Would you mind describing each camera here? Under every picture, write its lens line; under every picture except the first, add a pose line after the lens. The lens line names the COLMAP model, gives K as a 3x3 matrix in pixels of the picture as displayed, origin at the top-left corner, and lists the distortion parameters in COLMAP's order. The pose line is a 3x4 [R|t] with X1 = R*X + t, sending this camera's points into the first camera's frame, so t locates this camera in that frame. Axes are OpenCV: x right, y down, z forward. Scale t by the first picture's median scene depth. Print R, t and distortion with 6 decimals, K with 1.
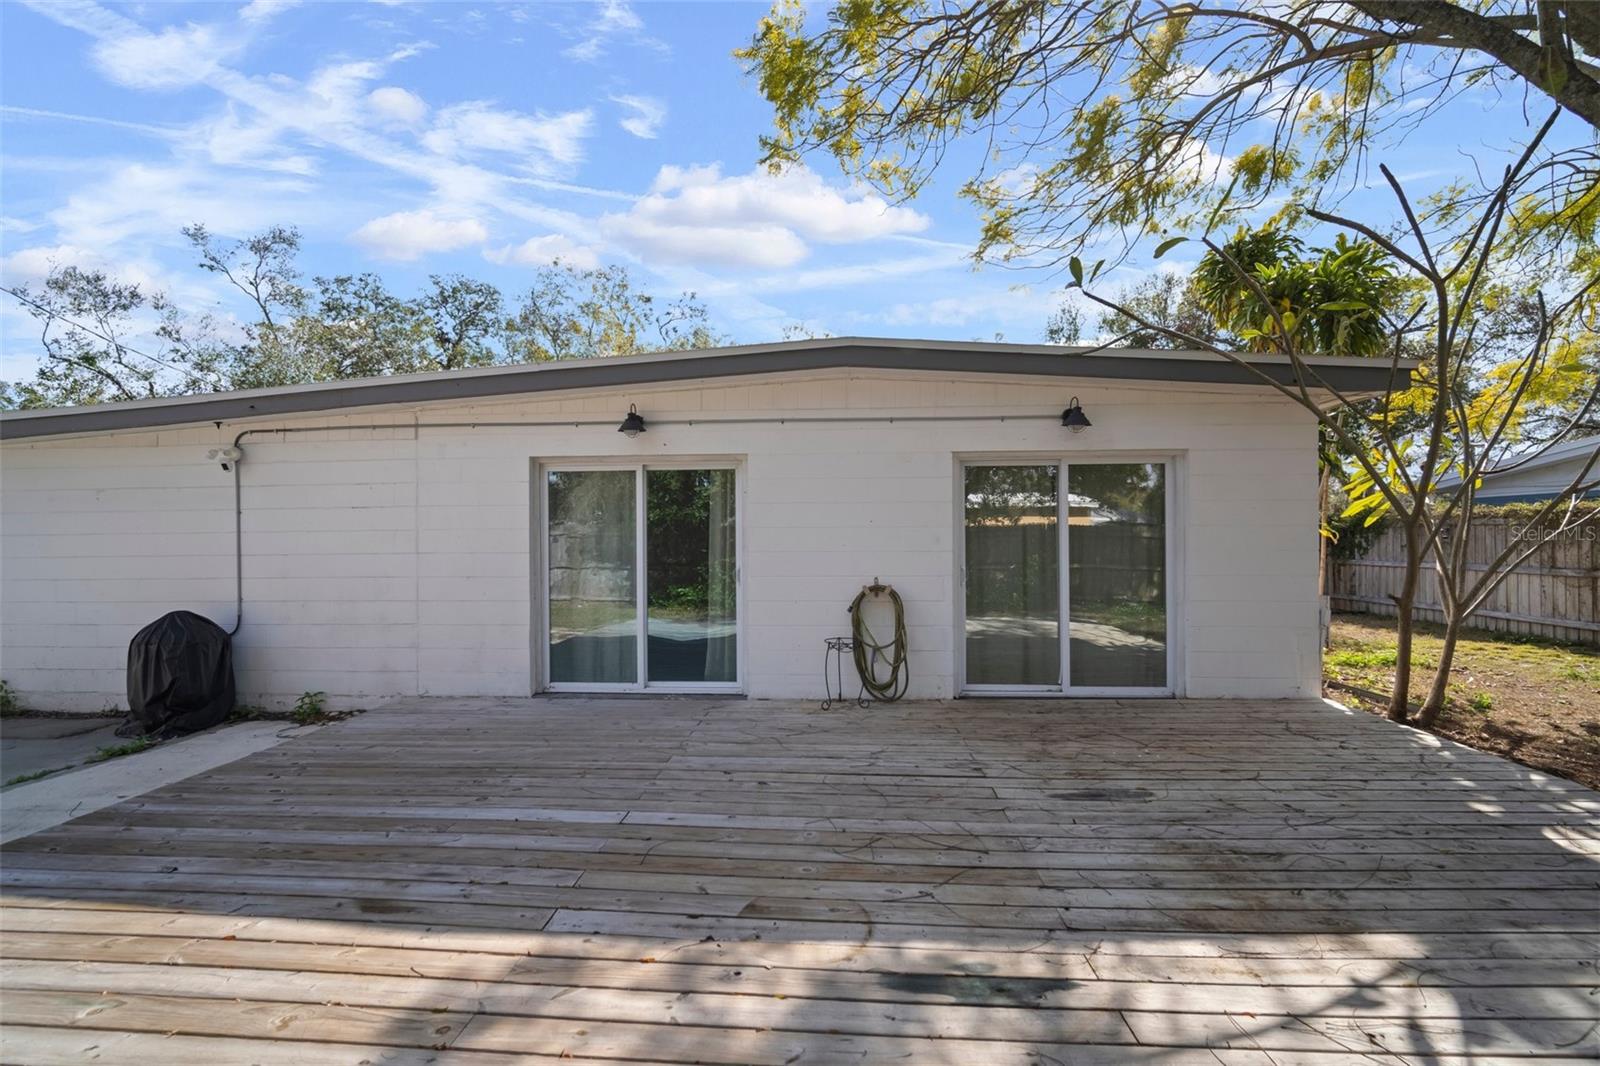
lens RADIAL K [[725.6, 0, 800.0], [0, 725.6, 533.0], [0, 0, 1]] dist [-0.014596, 0.000156]
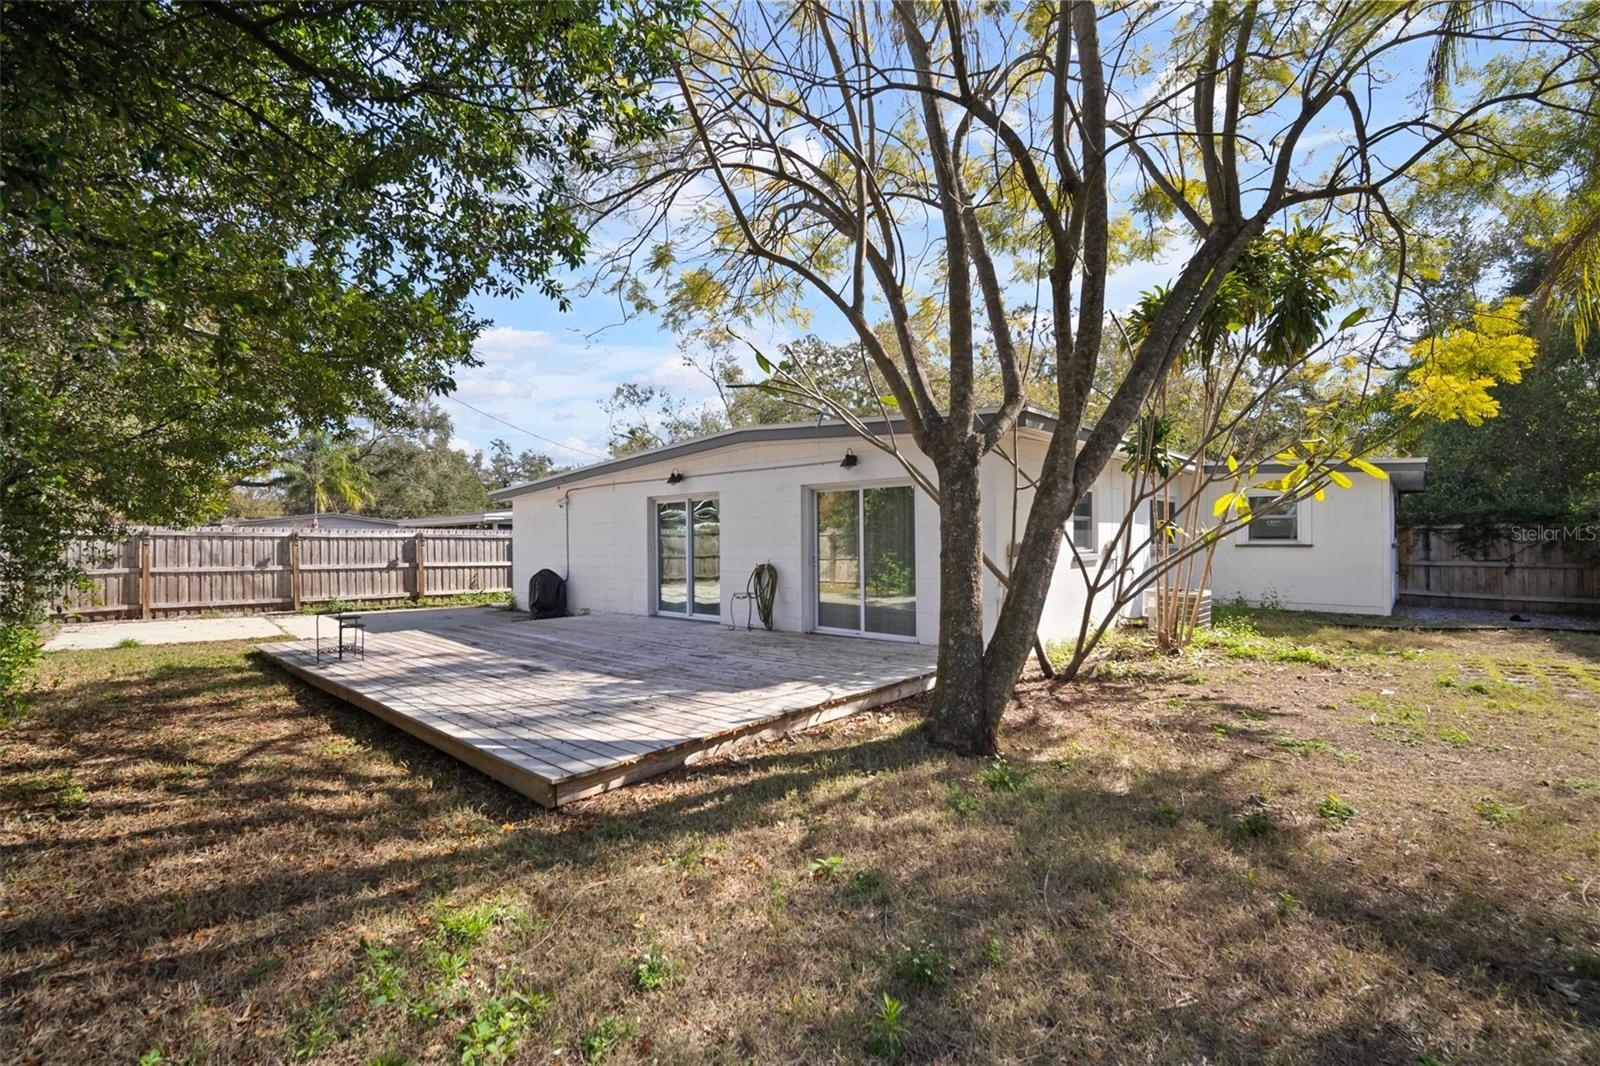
lens RADIAL K [[725.6, 0, 800.0], [0, 725.6, 533.0], [0, 0, 1]] dist [-0.014596, 0.000156]
pose [[0.765274, -0.004864, -0.643687, 1.257392], [0.014822, 0.999839, 0.010066, -0.017980], [0.643535, -0.017244, 0.765223, -0.280048]]
